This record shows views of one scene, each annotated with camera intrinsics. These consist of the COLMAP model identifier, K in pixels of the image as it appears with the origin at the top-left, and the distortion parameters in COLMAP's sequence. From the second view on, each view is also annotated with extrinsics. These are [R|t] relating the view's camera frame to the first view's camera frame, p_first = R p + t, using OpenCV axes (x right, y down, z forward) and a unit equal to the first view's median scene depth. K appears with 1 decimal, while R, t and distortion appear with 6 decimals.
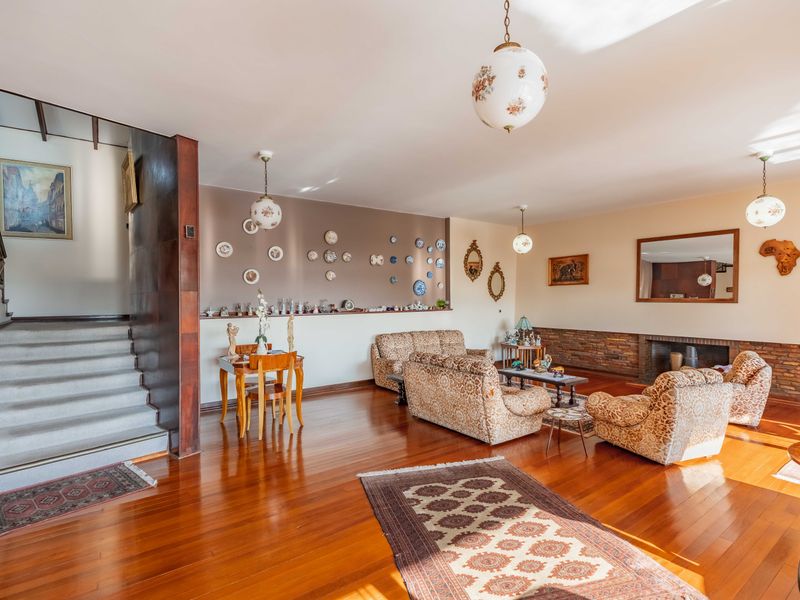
lens RADIAL K [[418.6, 0, 398.9], [0, 418.6, 301.4], [0, 0, 1]] dist [0.000177, 0.001919]
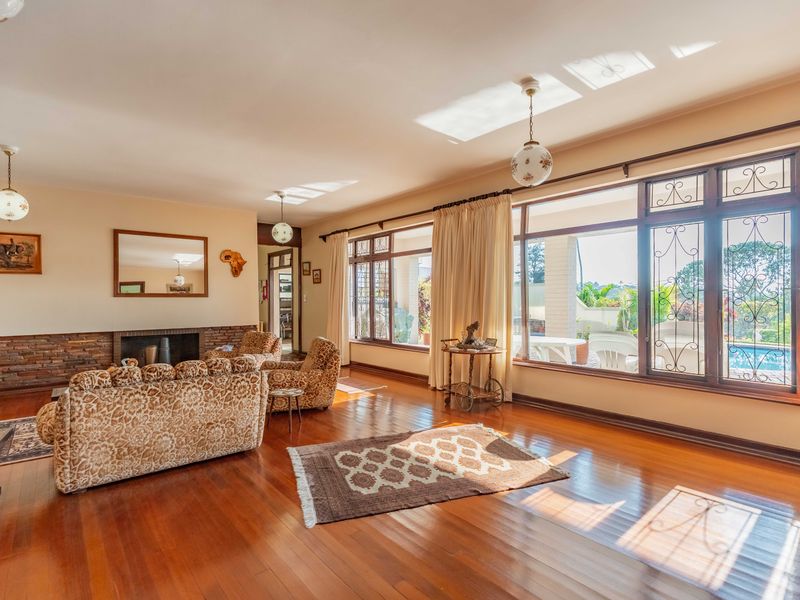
lens RADIAL K [[418.6, 0, 399.9], [0, 418.6, 299.2], [0, 0, 1]] dist [0.000177, 0.001919]
pose [[-0.073342, 0.007237, 0.997281, -0.916982], [0.017119, 0.999835, -0.005997, 0.052909], [-0.997160, 0.016633, -0.073453, 1.024522]]
